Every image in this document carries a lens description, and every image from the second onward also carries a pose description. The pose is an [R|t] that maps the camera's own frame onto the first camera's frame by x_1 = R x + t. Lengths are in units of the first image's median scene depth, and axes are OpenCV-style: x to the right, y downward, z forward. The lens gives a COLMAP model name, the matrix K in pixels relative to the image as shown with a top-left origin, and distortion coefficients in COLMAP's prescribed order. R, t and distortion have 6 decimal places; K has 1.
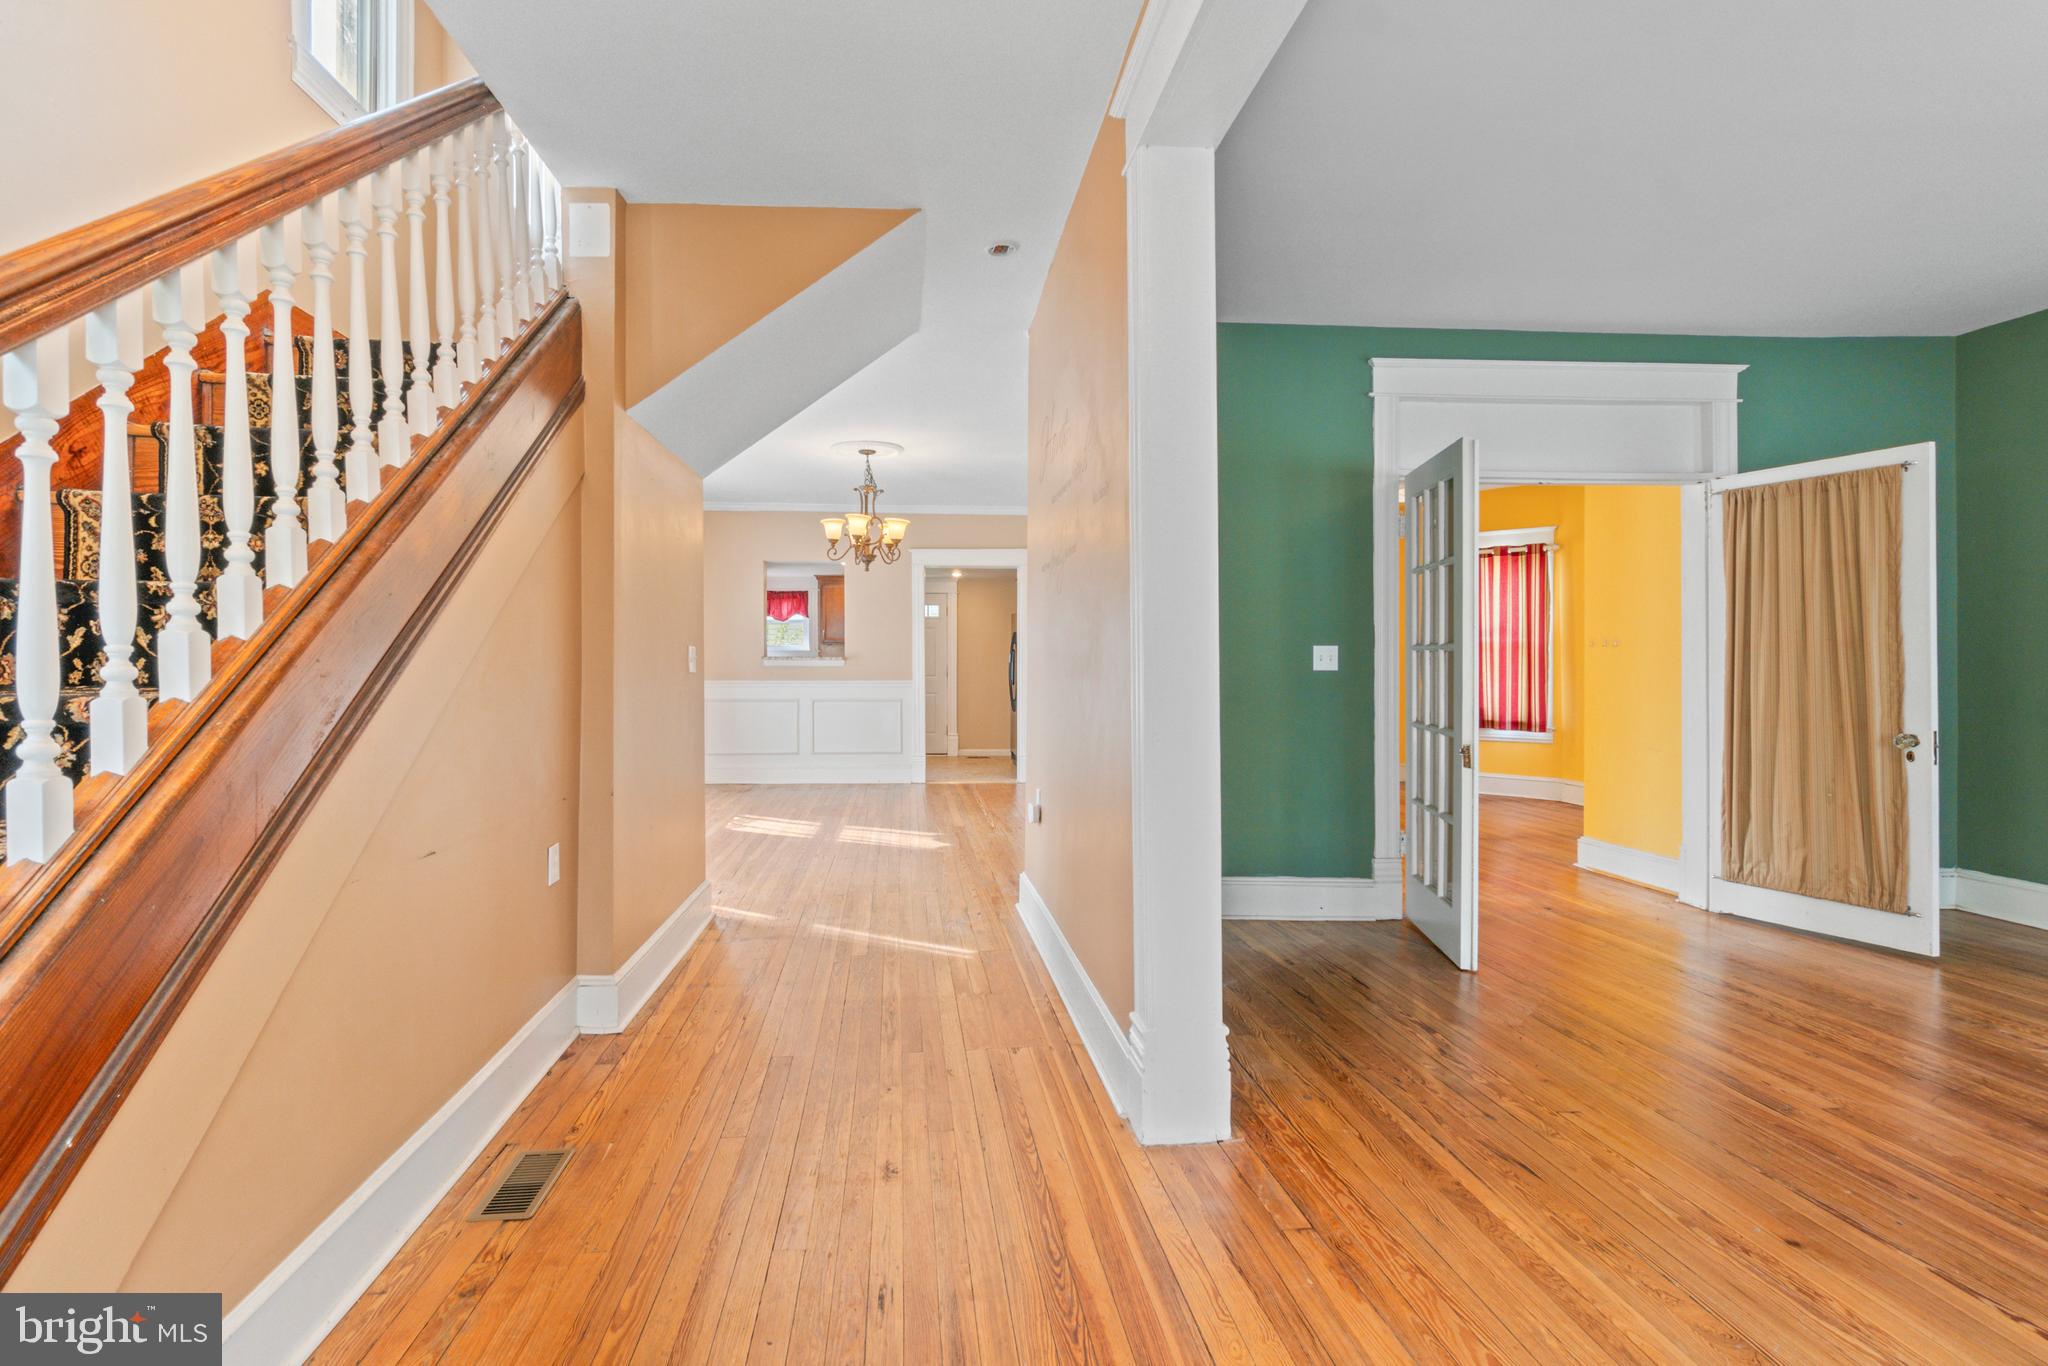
lens RADIAL K [[900.7, 0, 923.0], [0, 900.7, 672.0], [0, 0, 1]] dist [0.000475, 0.000414]
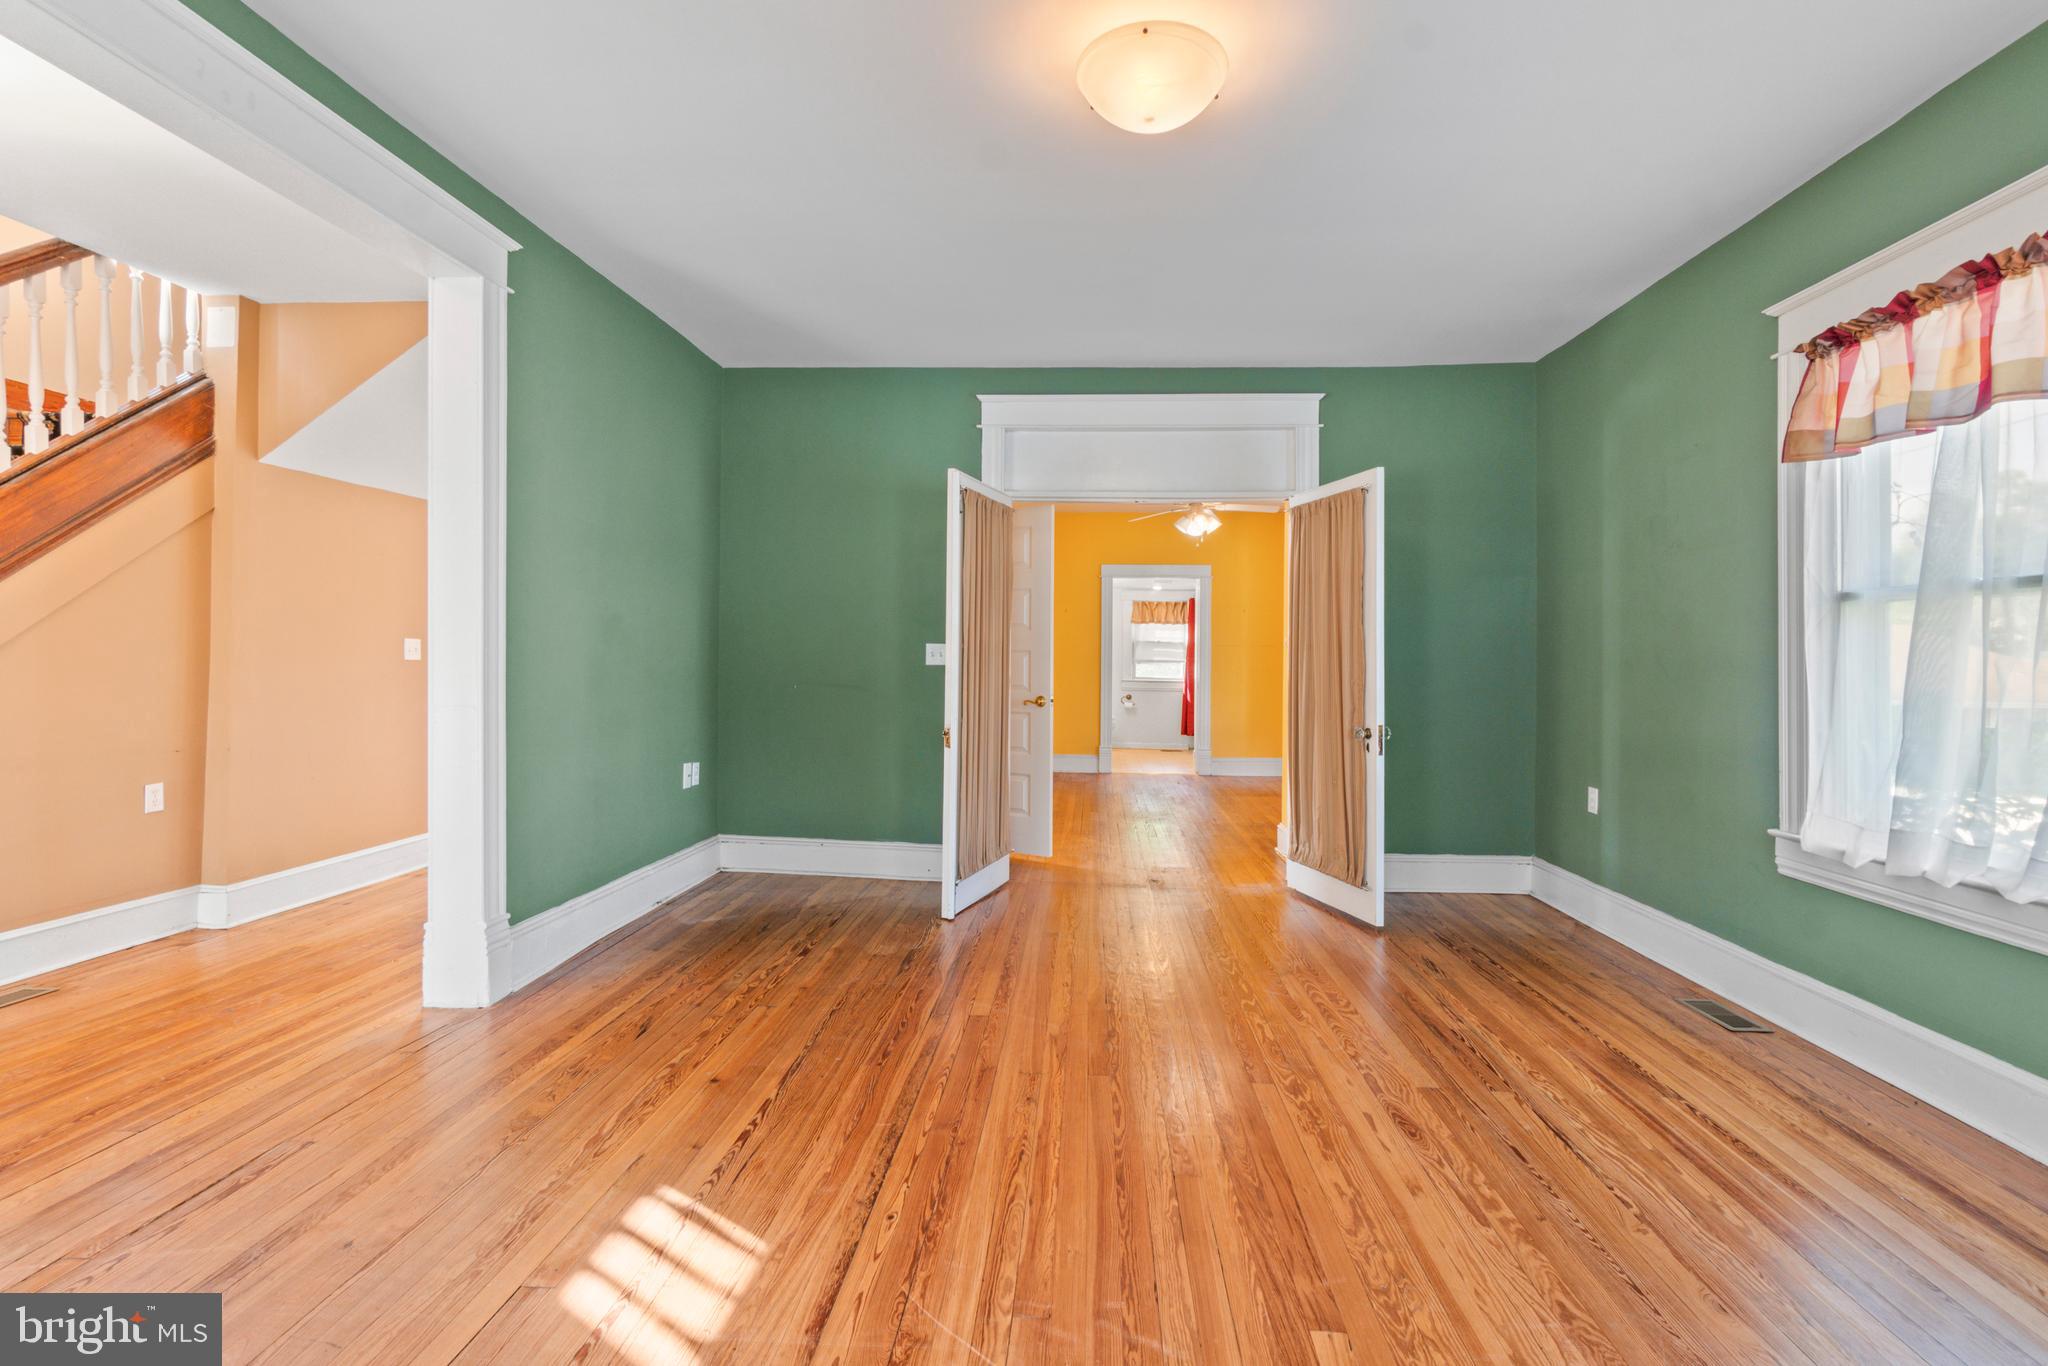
lens RADIAL K [[887.4, 0, 1009.4], [0, 887.4, 673.6], [0, 0, 1]] dist [-0.001782, 0.000044]
pose [[0.993639, 0.012506, -0.111916, 0.951222], [-0.012192, 0.999920, 0.003490, 0.004018], [0.111950, -0.002103, 0.993712, -0.173881]]
